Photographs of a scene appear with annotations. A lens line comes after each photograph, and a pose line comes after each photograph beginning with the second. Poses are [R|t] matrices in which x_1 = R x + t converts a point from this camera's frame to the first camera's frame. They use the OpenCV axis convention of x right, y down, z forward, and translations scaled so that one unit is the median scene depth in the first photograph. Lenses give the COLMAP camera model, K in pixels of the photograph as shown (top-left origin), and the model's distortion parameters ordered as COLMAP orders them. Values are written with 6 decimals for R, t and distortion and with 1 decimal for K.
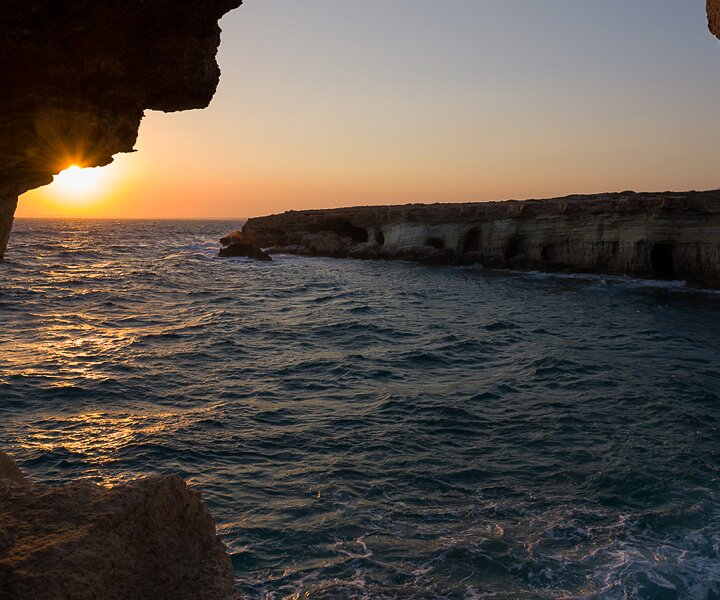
lens RADIAL K [[614.6, 0, 360.0], [0, 614.6, 300.0], [0, 0, 1]] dist [-0.044448, -0.006496]
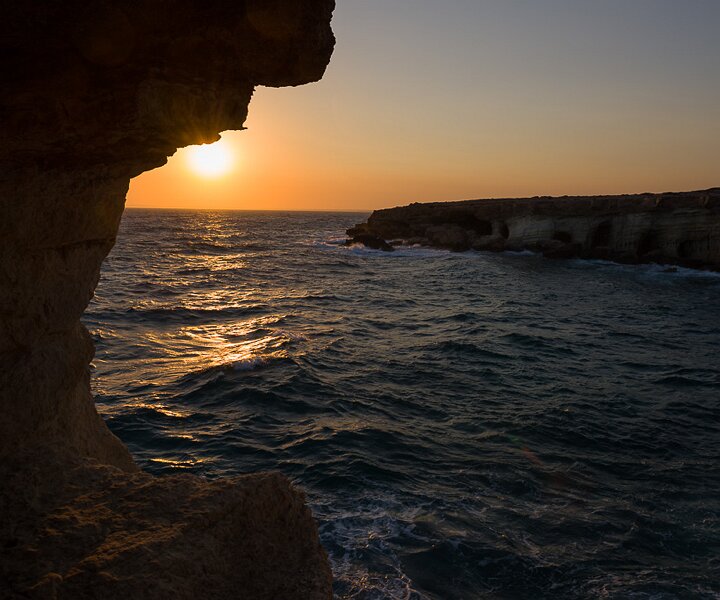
lens RADIAL K [[614.6, 0, 360.0], [0, 614.6, 300.0], [0, 0, 1]] dist [-0.044448, -0.006496]
pose [[0.980266, 0.031500, -0.195158, -0.002609], [-0.028804, 0.999447, 0.016635, -0.001111], [0.195574, -0.010685, 0.980631, 0.120587]]
